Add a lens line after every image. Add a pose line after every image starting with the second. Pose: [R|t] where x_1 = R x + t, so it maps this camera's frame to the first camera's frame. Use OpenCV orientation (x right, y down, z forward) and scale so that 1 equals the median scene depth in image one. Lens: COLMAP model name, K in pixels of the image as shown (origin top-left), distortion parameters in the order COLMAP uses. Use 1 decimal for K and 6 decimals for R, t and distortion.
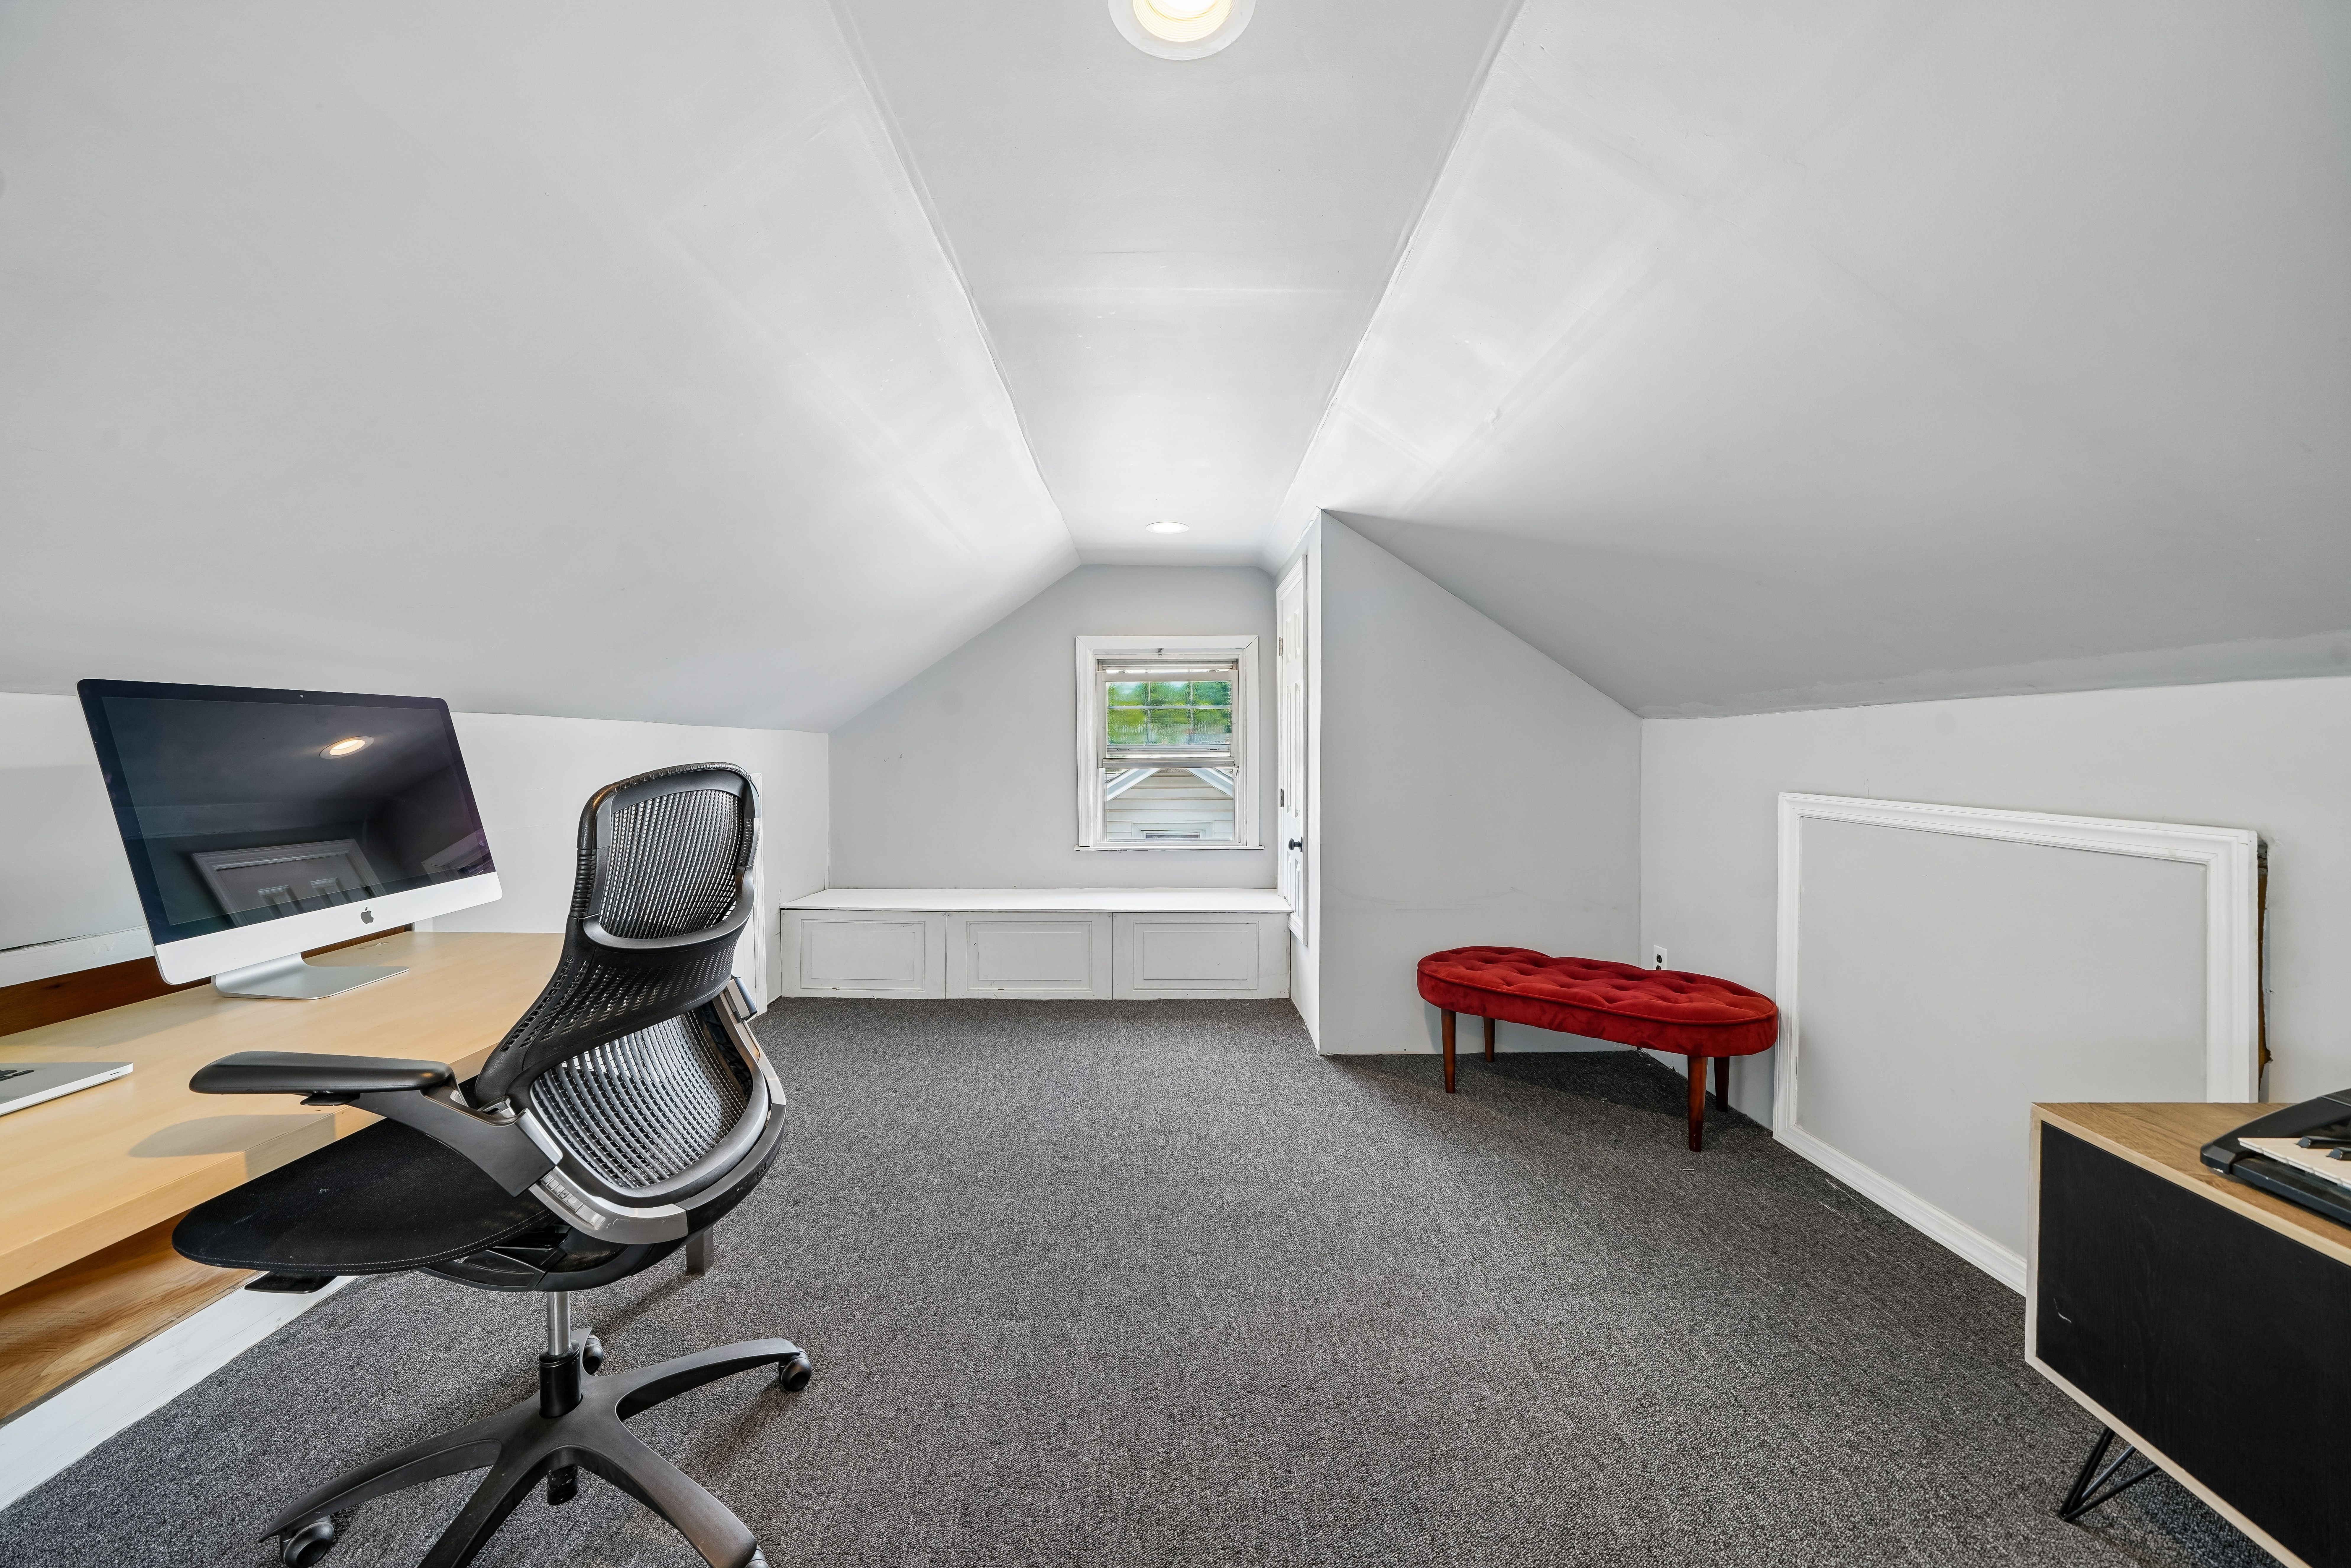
lens RADIAL K [[833.6, 0, 1160.3], [0, 833.6, 752.8], [0, 0, 1]] dist [-0.027975, 0.004068]
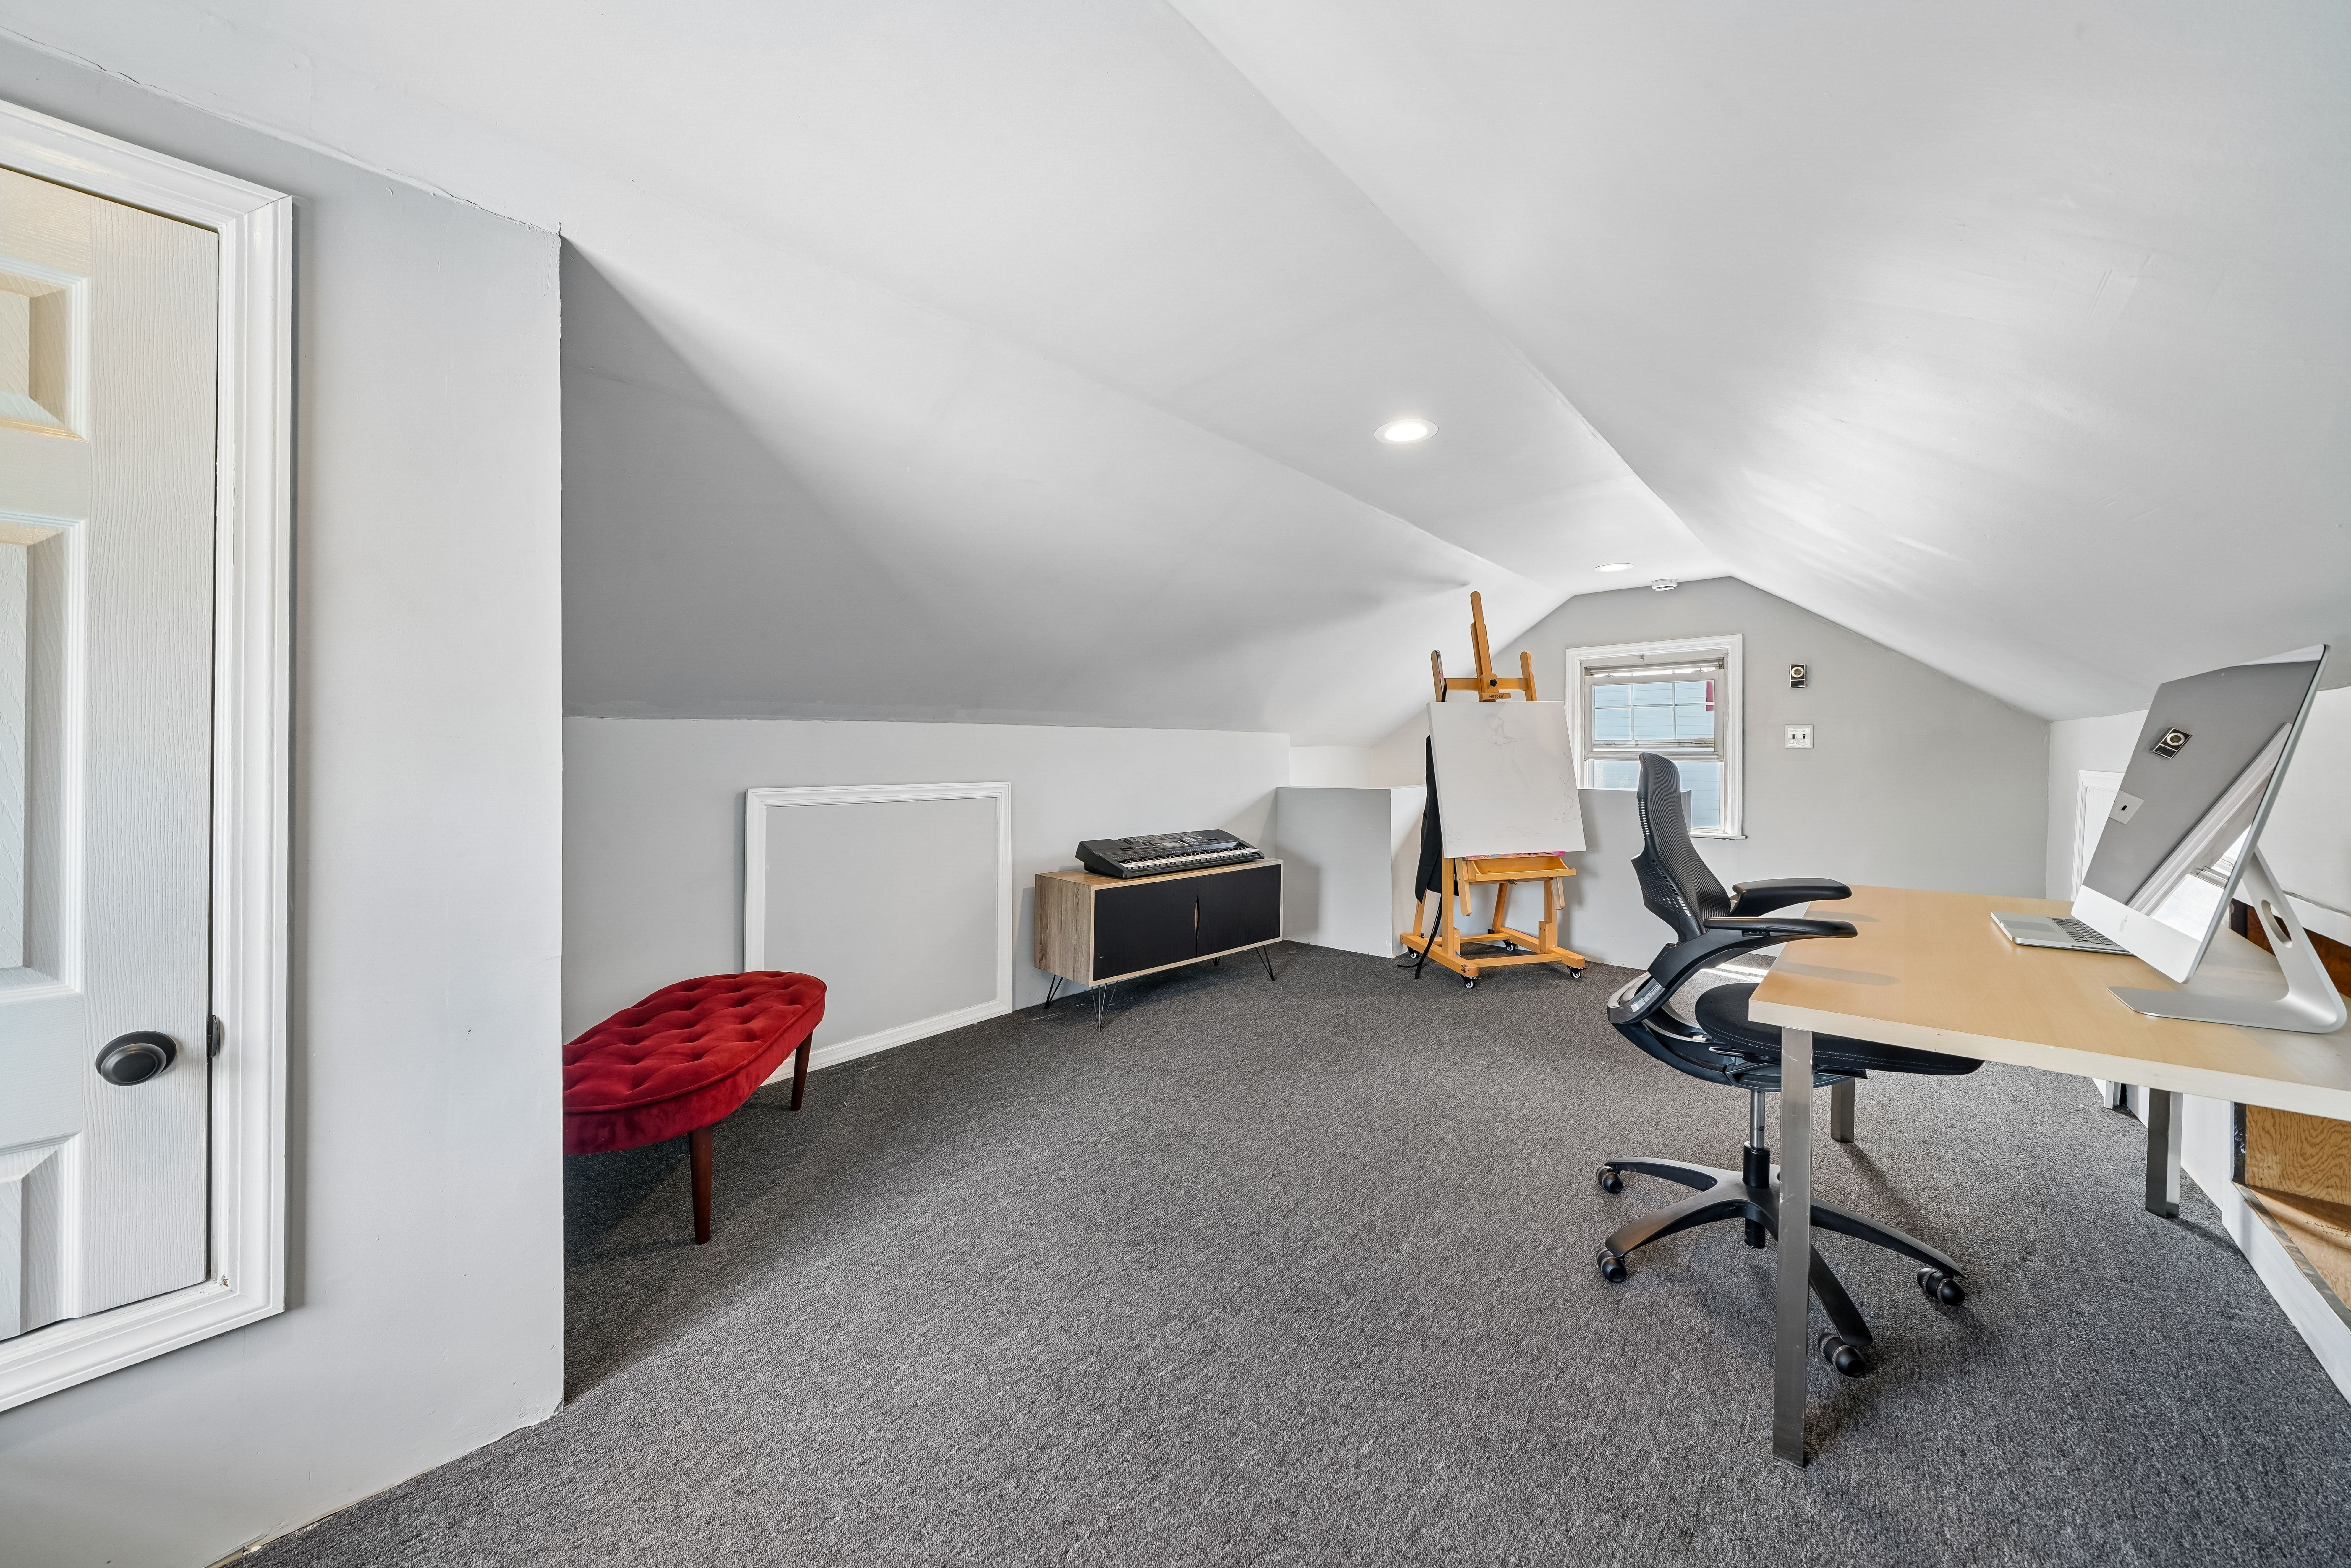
lens RADIAL K [[808.3, 0, 1230.1], [0, 808.3, 761.6], [0, 0, 1]] dist [-0.001278, -0.000061]
pose [[-0.767409, -0.000508, 0.641158, -0.435262], [0.010715, 0.999850, 0.013618, 0.002530], [-0.641068, 0.017321, -0.767288, 1.264502]]
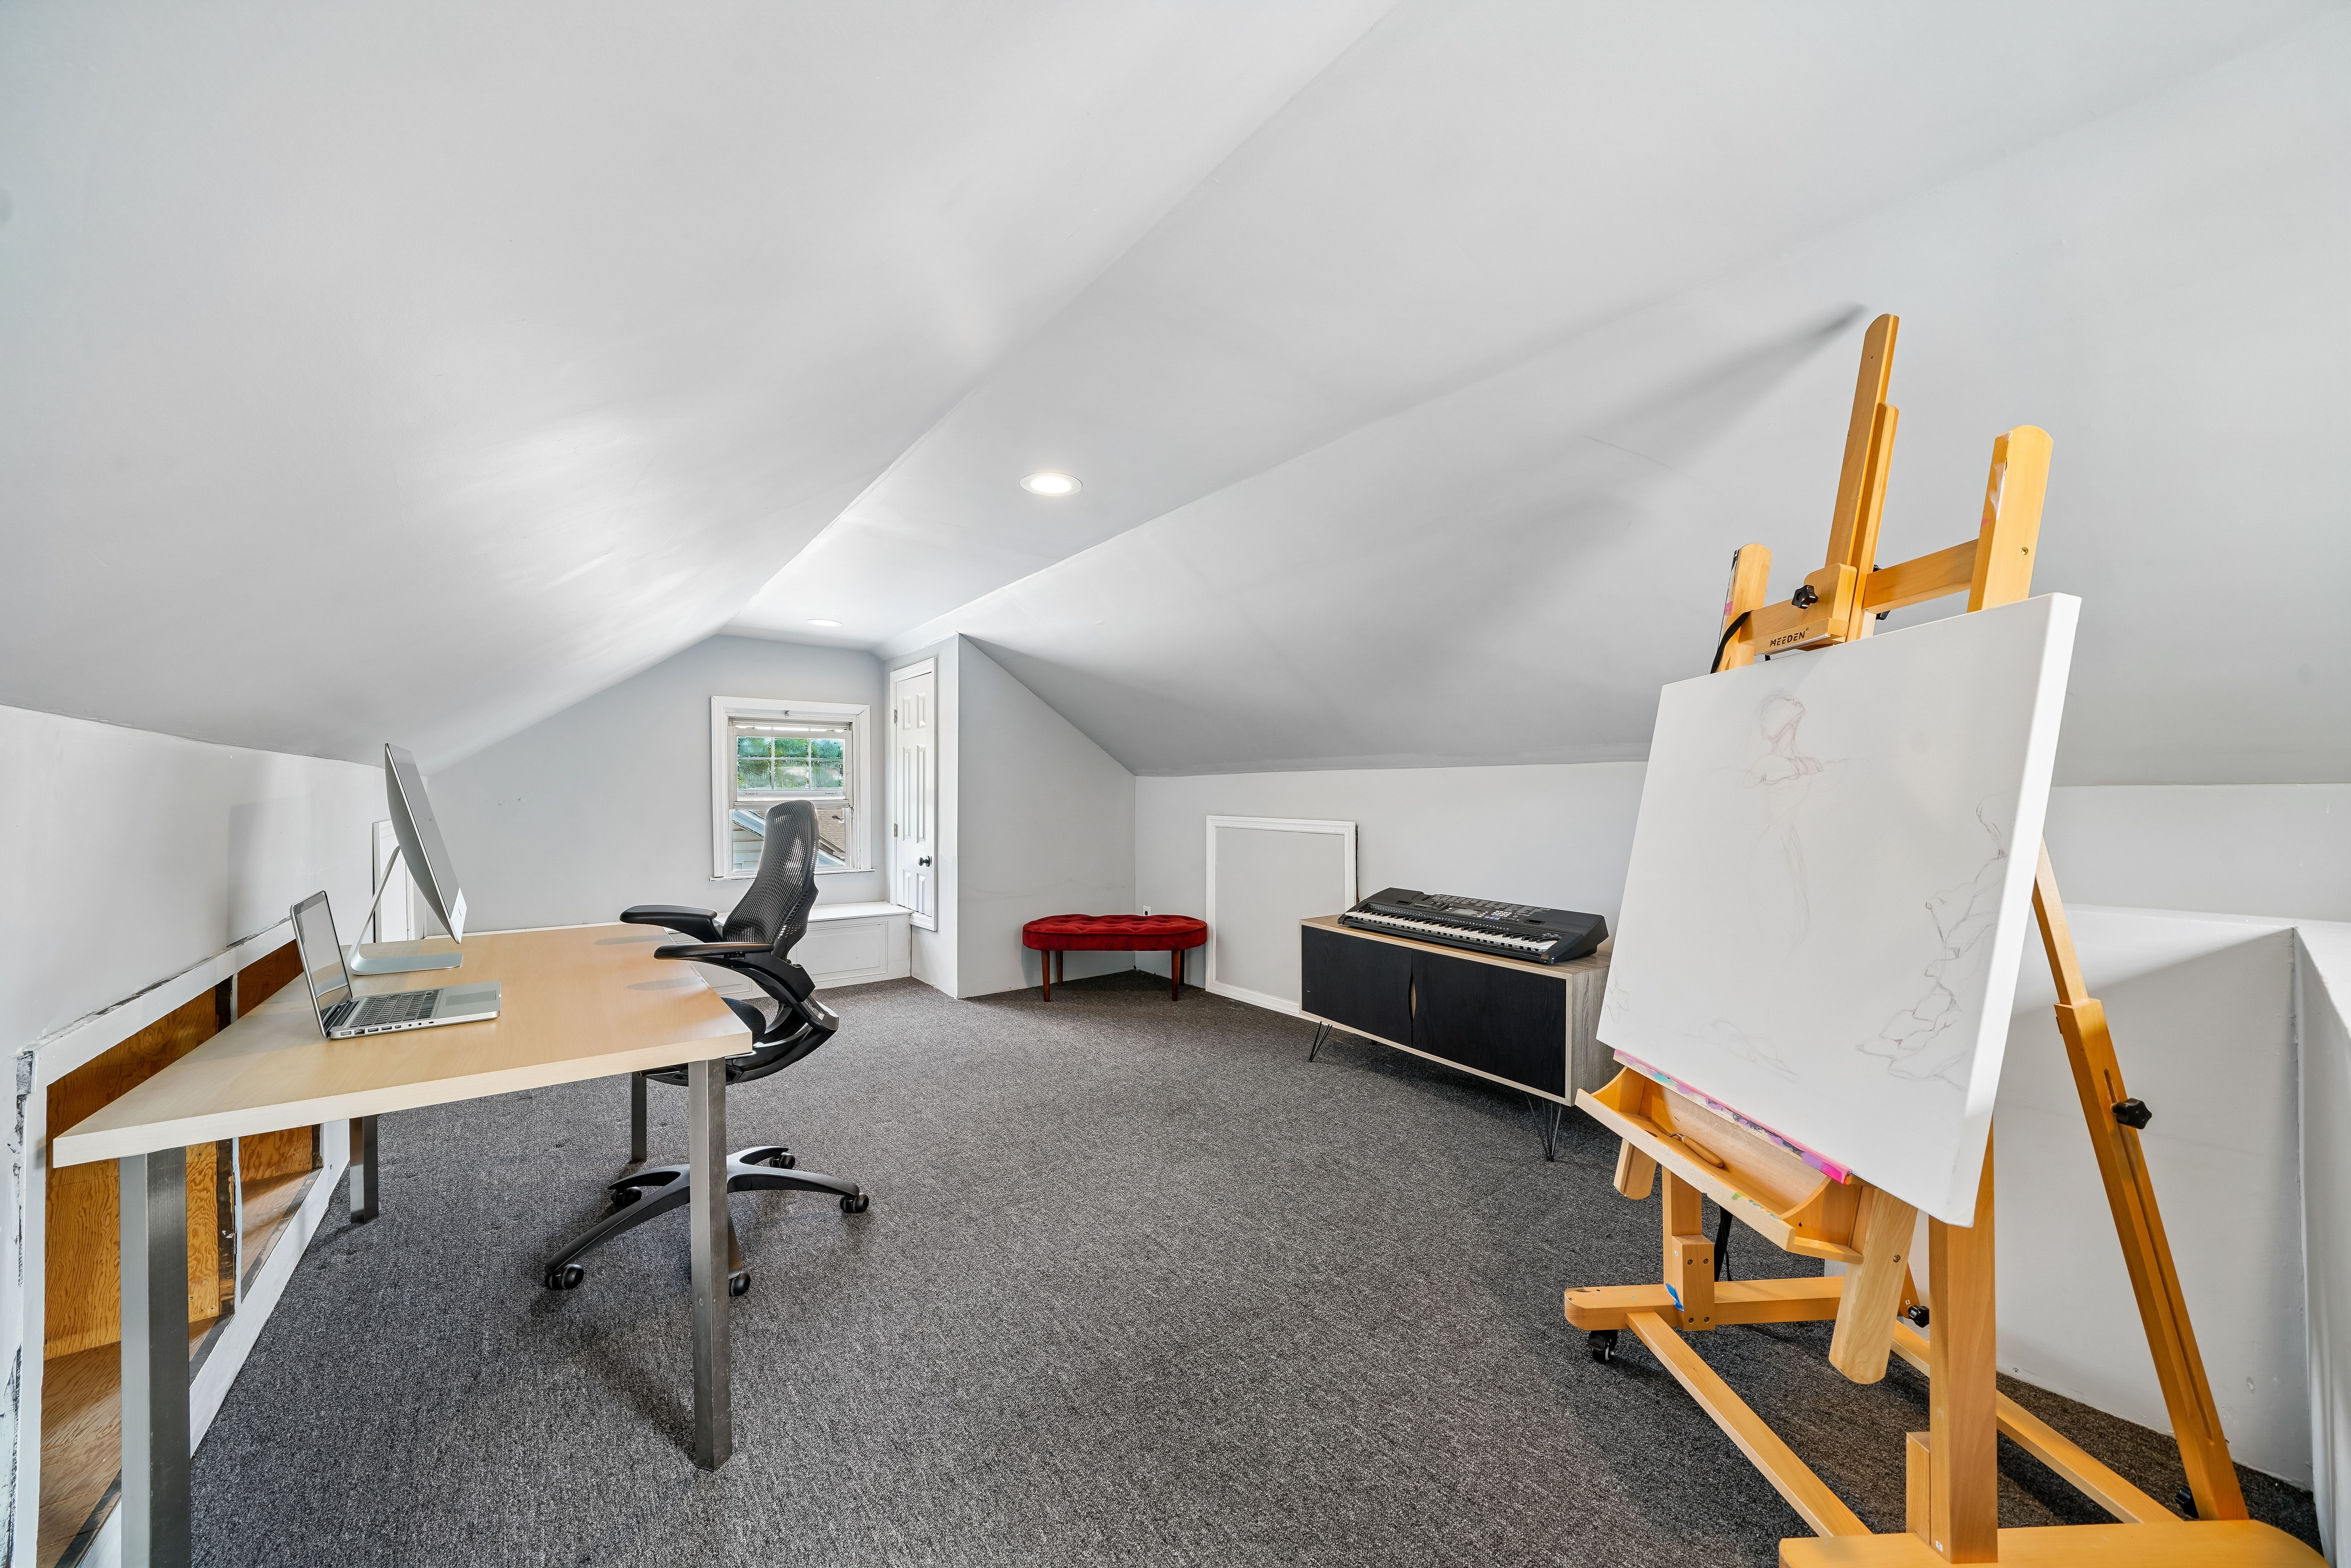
lens RADIAL K [[820.4, 0, 1159.4], [0, 820.4, 768.2], [0, 0, 1]] dist [-0.017967, -0.000111]
pose [[0.795673, 0.022266, 0.605317, -0.485538], [0.001154, 0.999267, -0.038274, 0.008729], [-0.605725, 0.031152, 0.795064, -0.460659]]
